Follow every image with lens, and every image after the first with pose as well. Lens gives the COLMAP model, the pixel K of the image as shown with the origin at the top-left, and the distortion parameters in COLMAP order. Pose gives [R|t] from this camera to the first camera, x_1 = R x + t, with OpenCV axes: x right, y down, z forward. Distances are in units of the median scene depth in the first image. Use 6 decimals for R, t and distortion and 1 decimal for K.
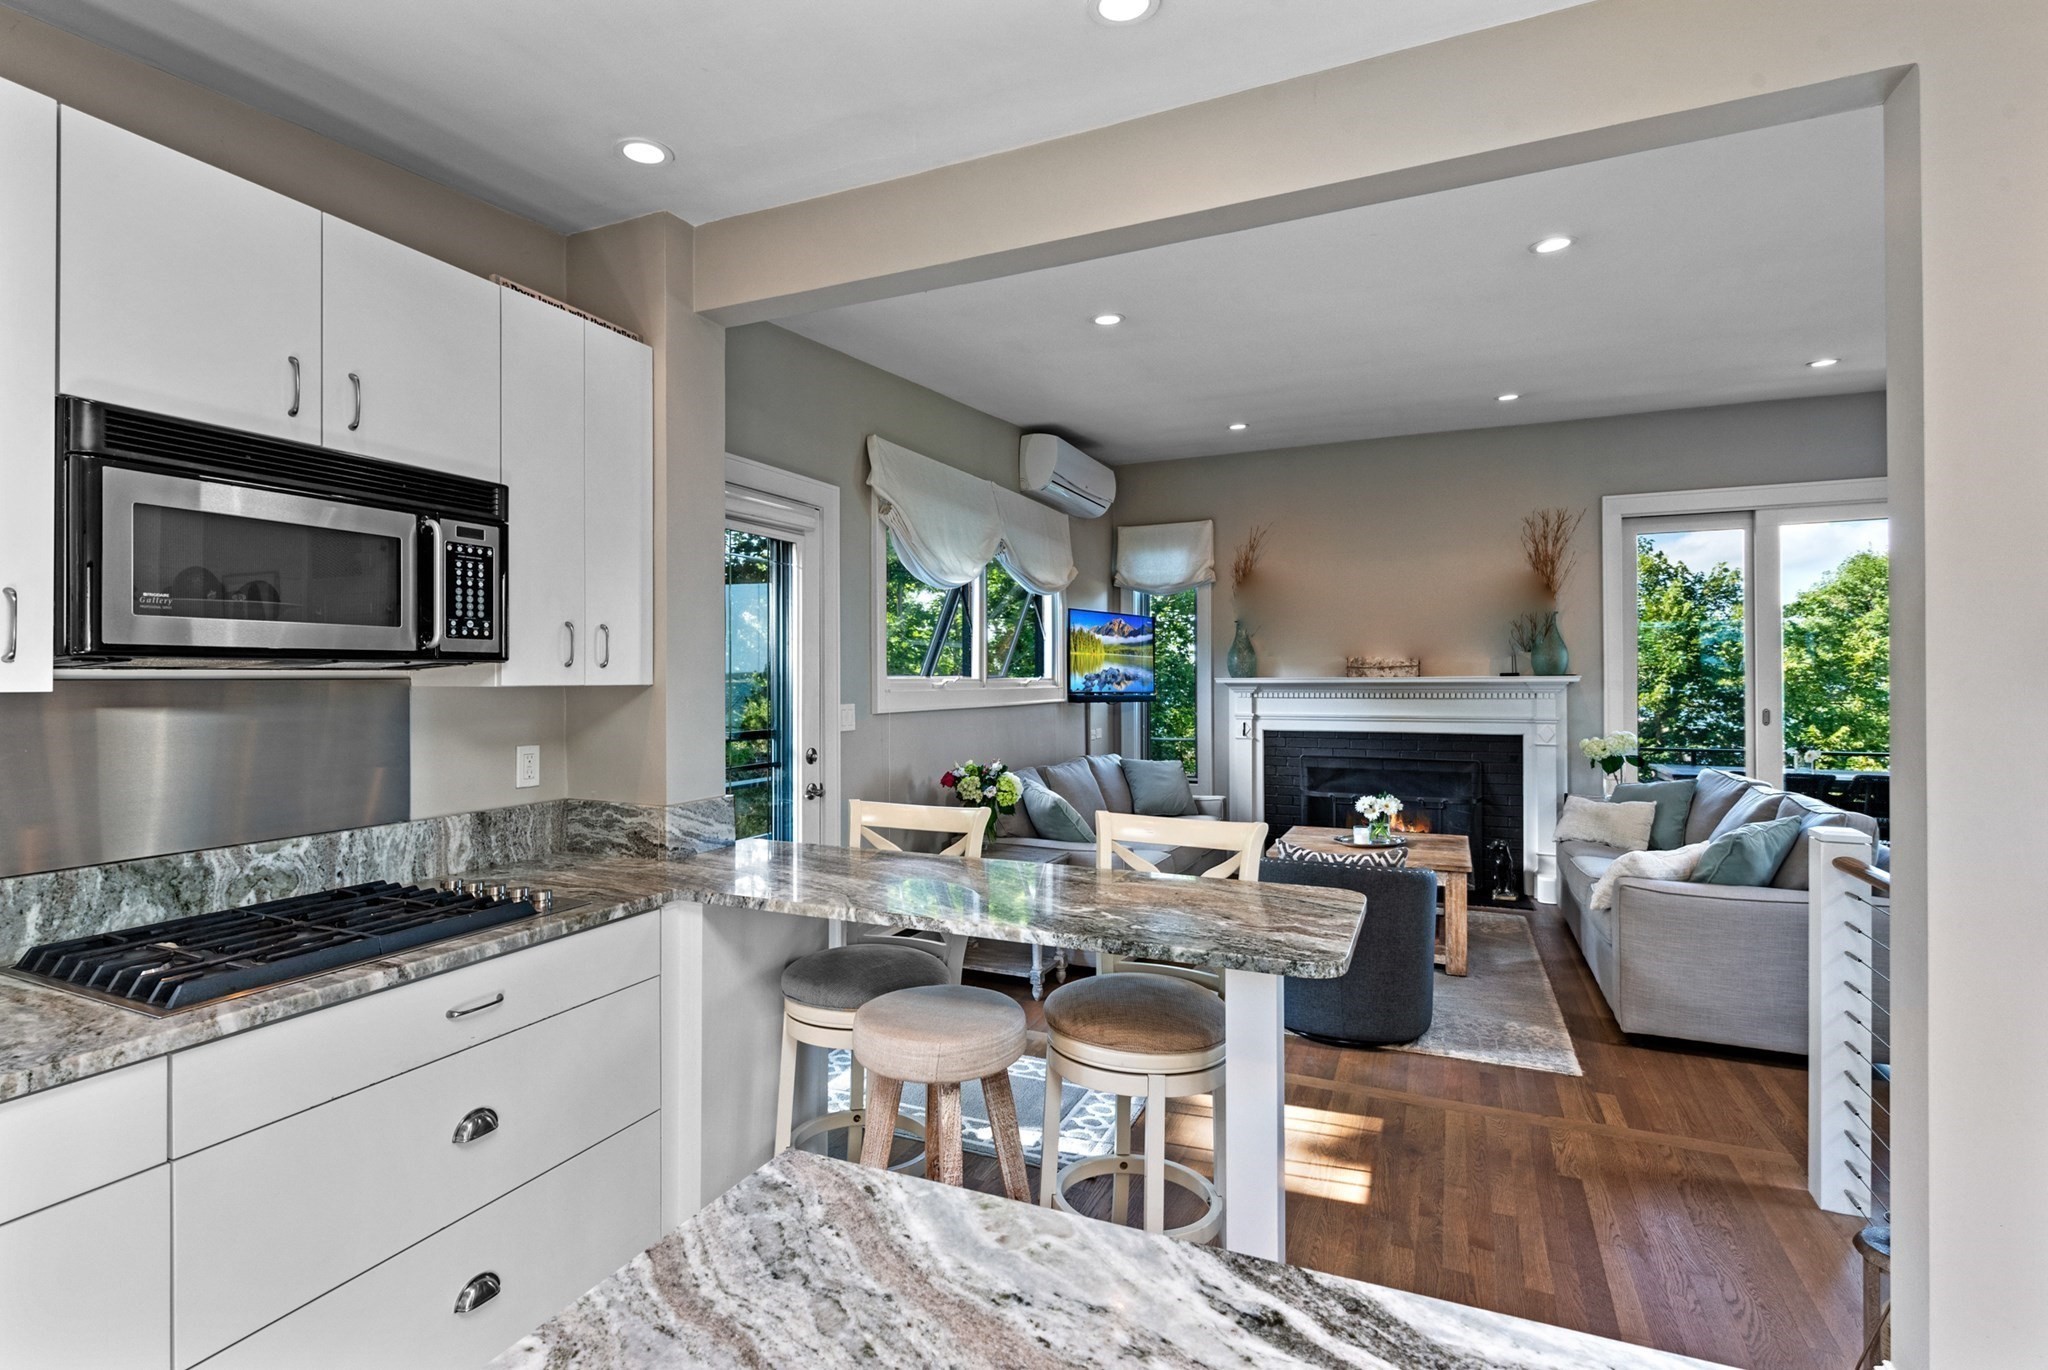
lens RADIAL K [[938.7, 0, 1015.2], [0, 938.7, 674.8], [0, 0, 1]] dist [-0.000099, -0.000122]
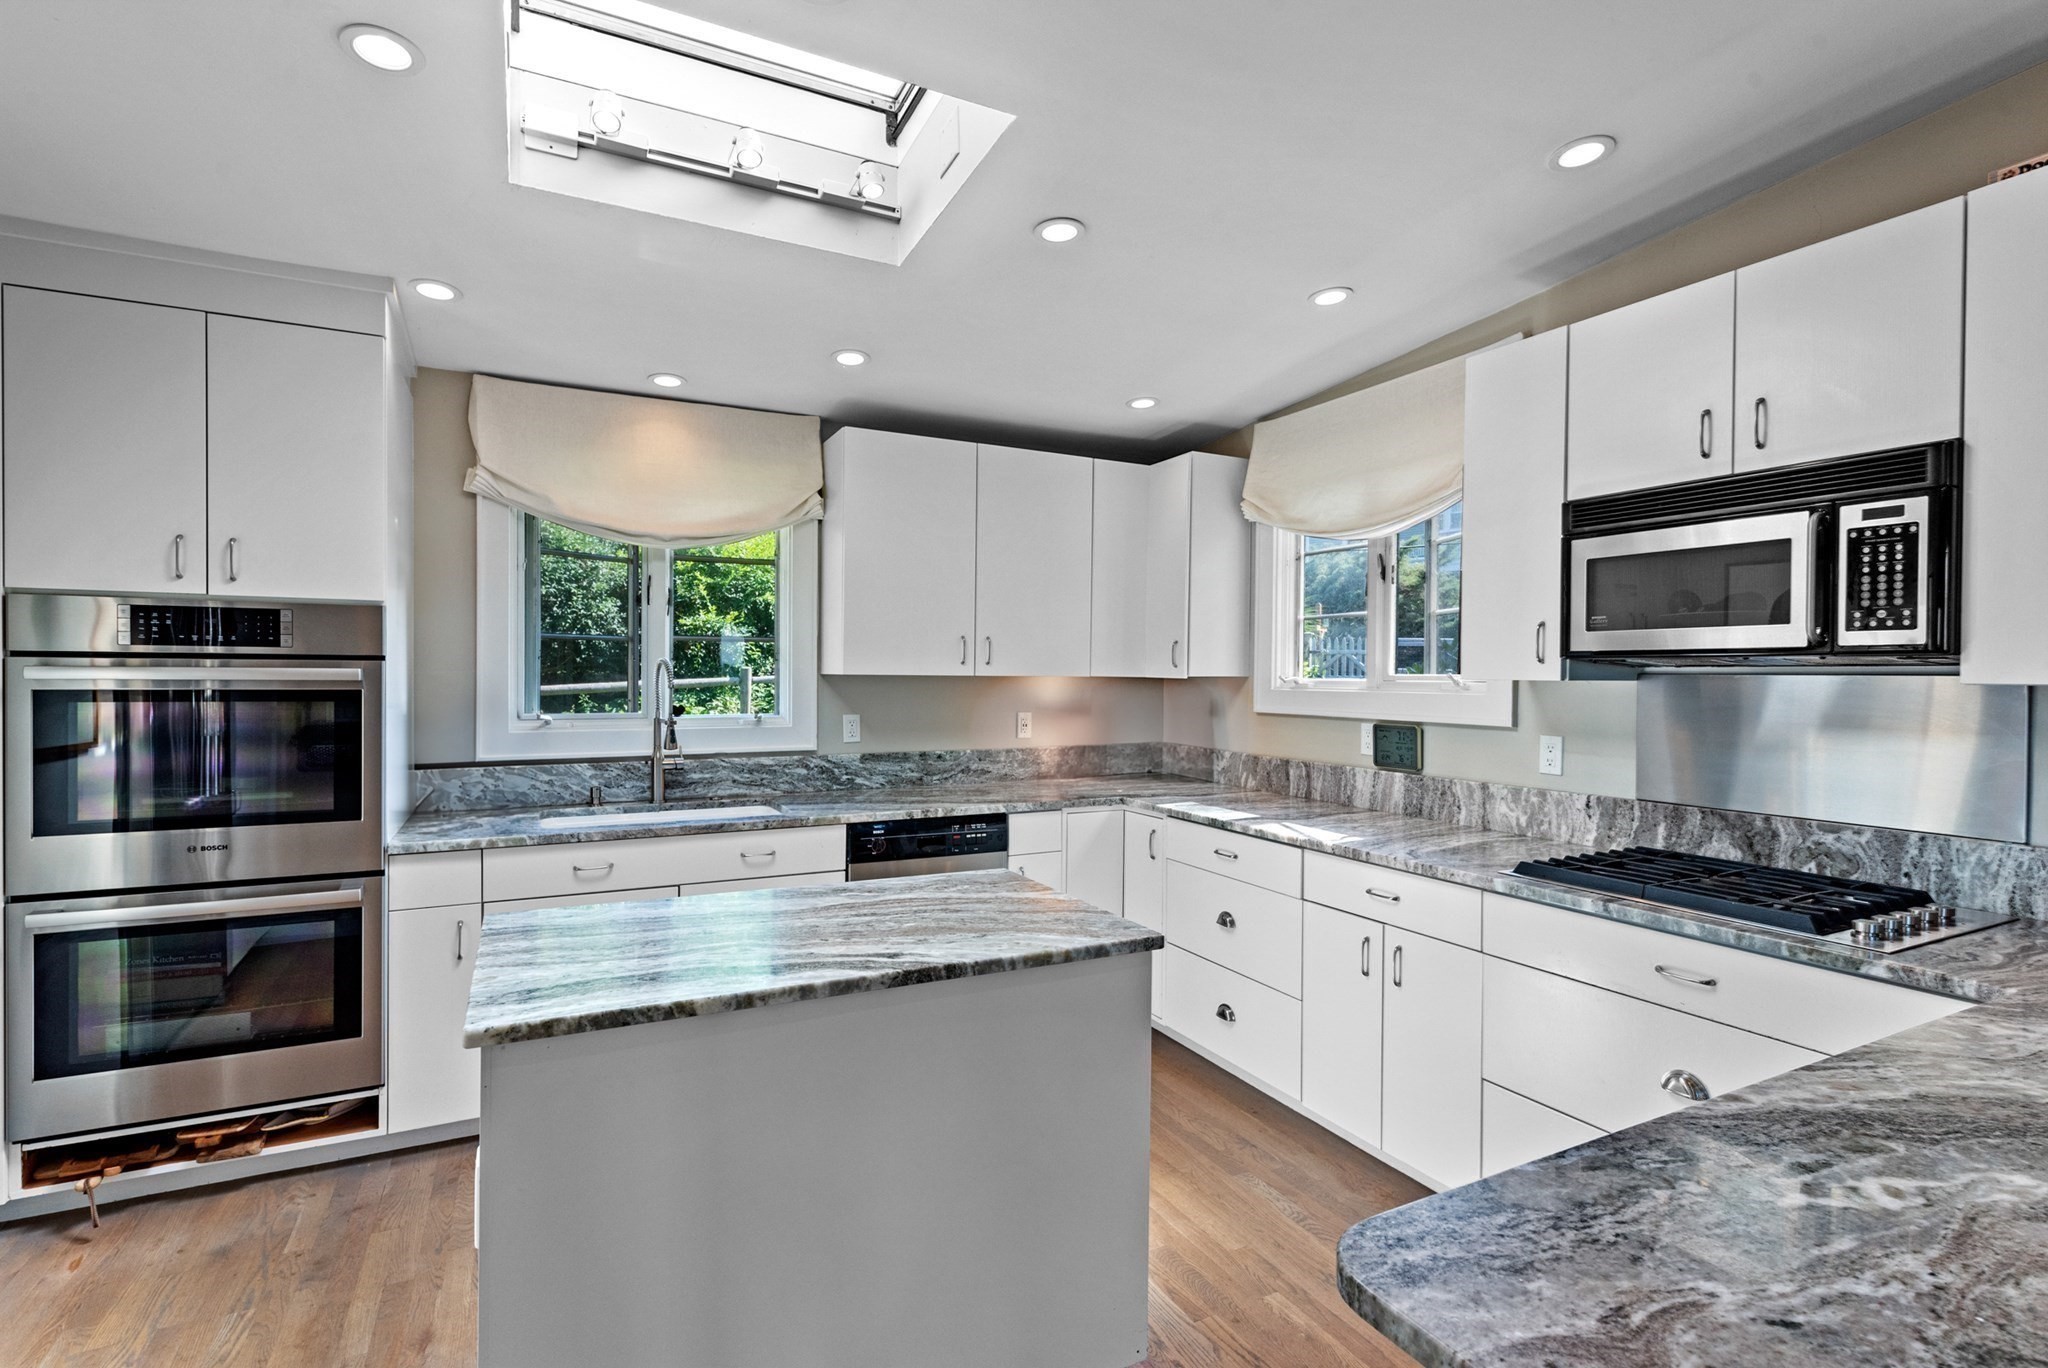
lens RADIAL K [[938.7, 0, 1015.2], [0, 938.7, 673.8], [0, 0, 1]] dist [-0.000099, -0.000122]
pose [[-0.617323, 0.000918, -0.786709, 0.649987], [-0.001087, 0.999997, 0.002020, 0.002549], [0.786709, 0.002102, -0.617320, 0.915678]]
